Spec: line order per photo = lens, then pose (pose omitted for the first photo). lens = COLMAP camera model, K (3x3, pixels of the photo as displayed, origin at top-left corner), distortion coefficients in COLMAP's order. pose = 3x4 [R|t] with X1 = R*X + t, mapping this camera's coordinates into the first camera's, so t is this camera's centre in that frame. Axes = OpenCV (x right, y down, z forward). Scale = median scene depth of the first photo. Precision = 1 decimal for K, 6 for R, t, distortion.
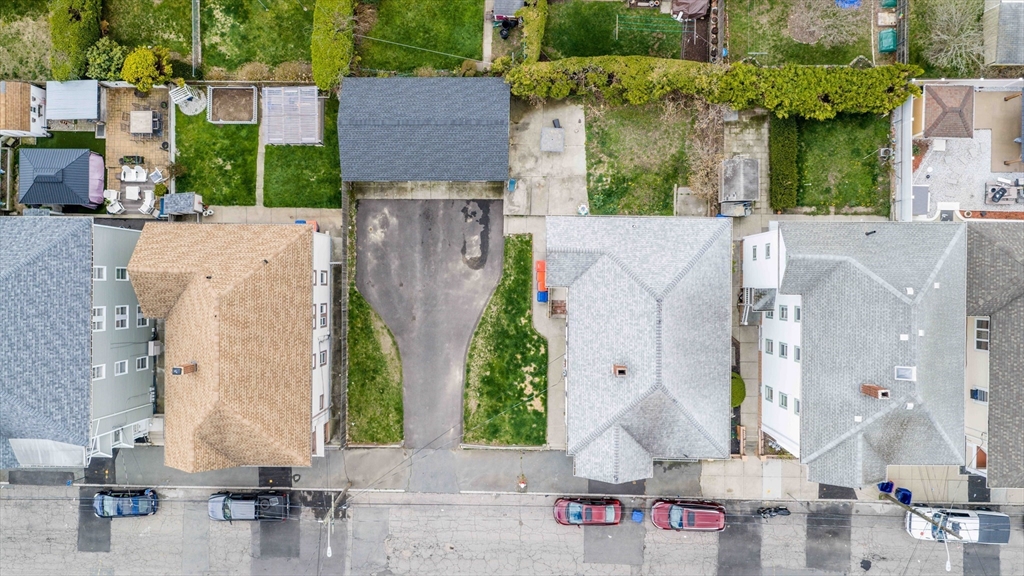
lens RADIAL K [[846.3, 0, 512.0], [0, 846.3, 288.0], [0, 0, 1]] dist [0.010702, -0.020560]
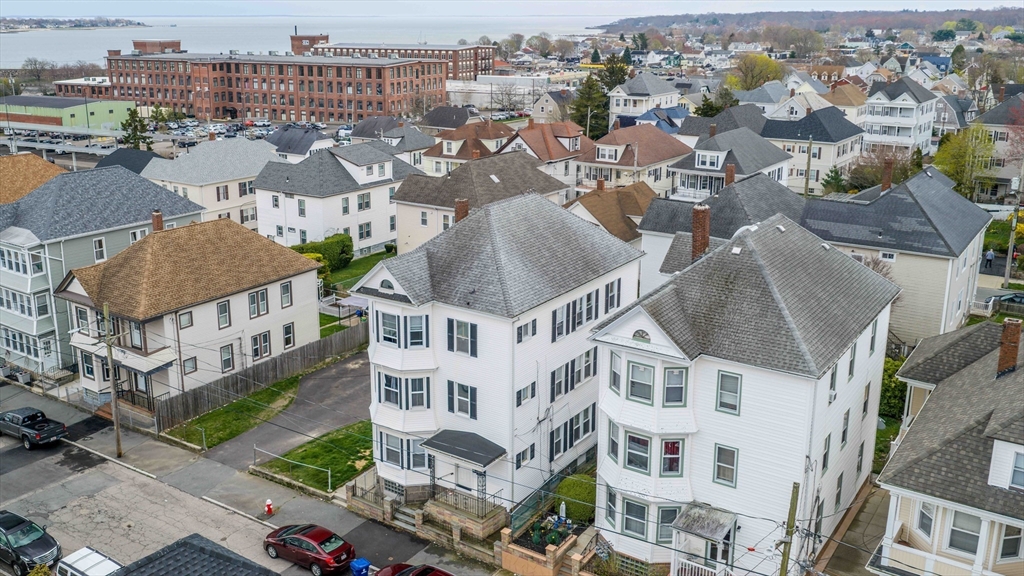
lens RADIAL K [[925.5, 0, 470.1], [0, 925.5, 259.5], [0, 0, 1]] dist [0.009052, -0.017904]
pose [[0.816477, 0.155805, -0.555959, 0.552660], [-0.577342, 0.209434, -0.789186, 0.706076], [-0.006522, 0.965330, 0.260951, 0.589126]]
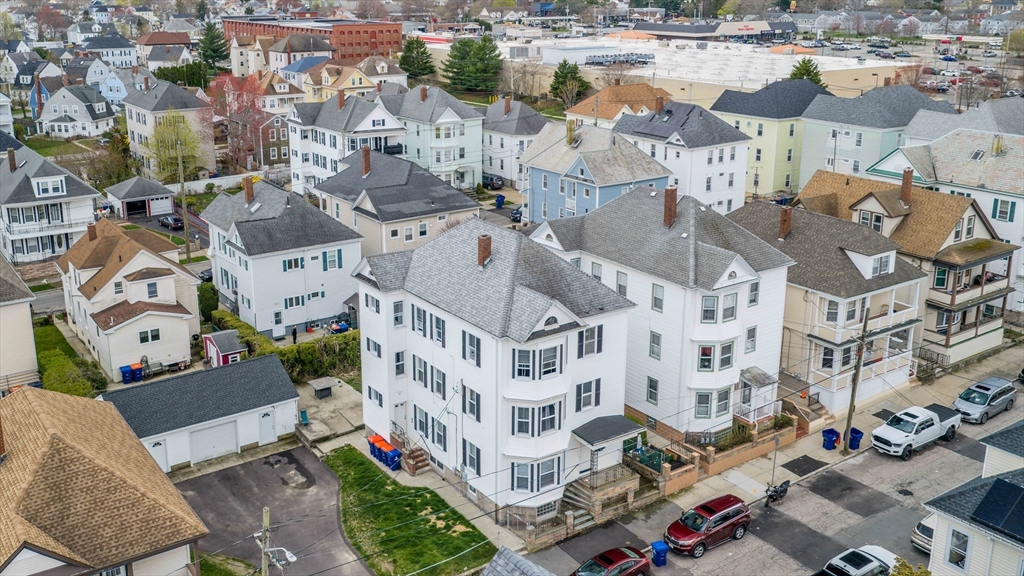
lens RADIAL K [[972.5, 0, 475.4], [0, 972.5, 235.6], [0, 0, 1]] dist [0.005328, -0.009157]
pose [[0.822397, -0.134384, 0.552815, -0.399828], [0.568851, 0.208745, -0.795509, 0.773391], [-0.008494, 0.968693, 0.248116, 0.526190]]
